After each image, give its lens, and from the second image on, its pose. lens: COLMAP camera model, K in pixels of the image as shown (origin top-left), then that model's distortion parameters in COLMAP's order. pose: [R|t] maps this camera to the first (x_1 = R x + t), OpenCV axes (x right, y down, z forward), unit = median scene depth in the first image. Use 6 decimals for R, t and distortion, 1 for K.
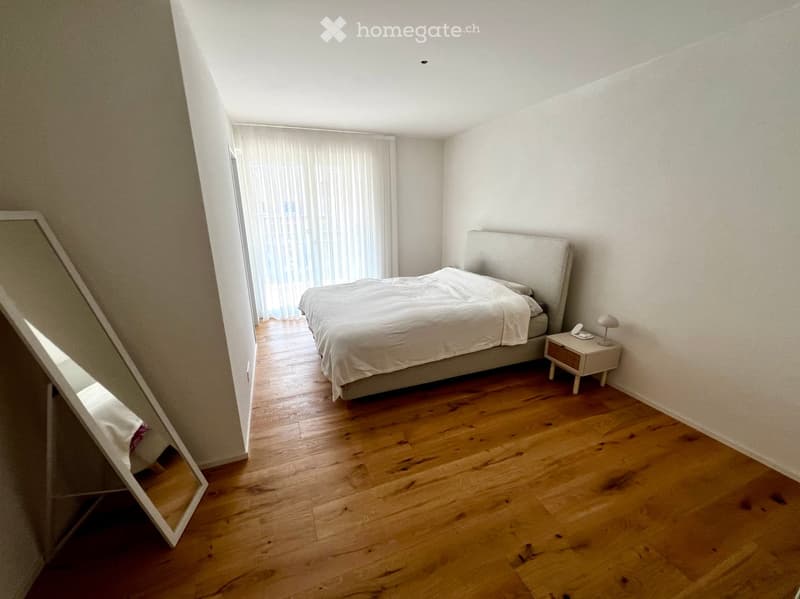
lens RADIAL K [[327.0, 0, 385.3], [0, 327.0, 297.3], [0, 0, 1]] dist [-0.006637, 0.000495]
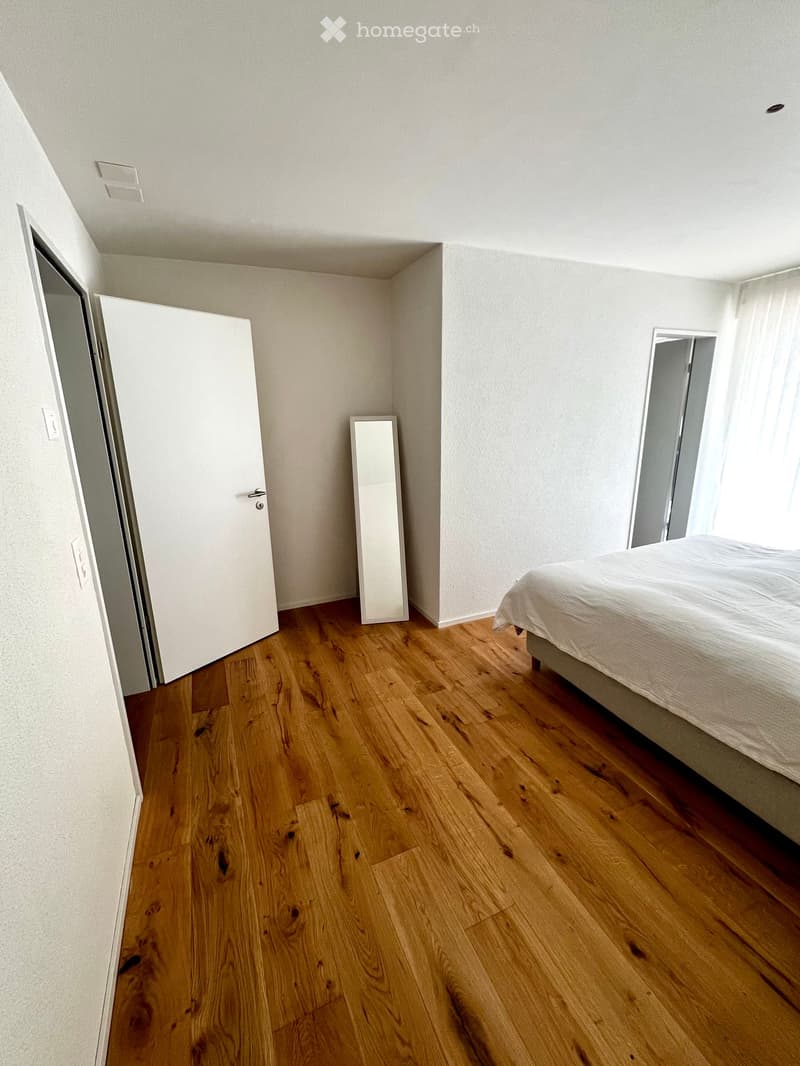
lens RADIAL K [[435.8, 0, 389.4], [0, 435.8, 519.6], [0, 0, 1]] dist [-0.006637, 0.000495]
pose [[0.042296, 0.240190, -0.969804, 0.871420], [-0.240002, 0.944693, 0.223504, -0.157257], [0.969851, 0.223301, 0.097603, 0.528566]]
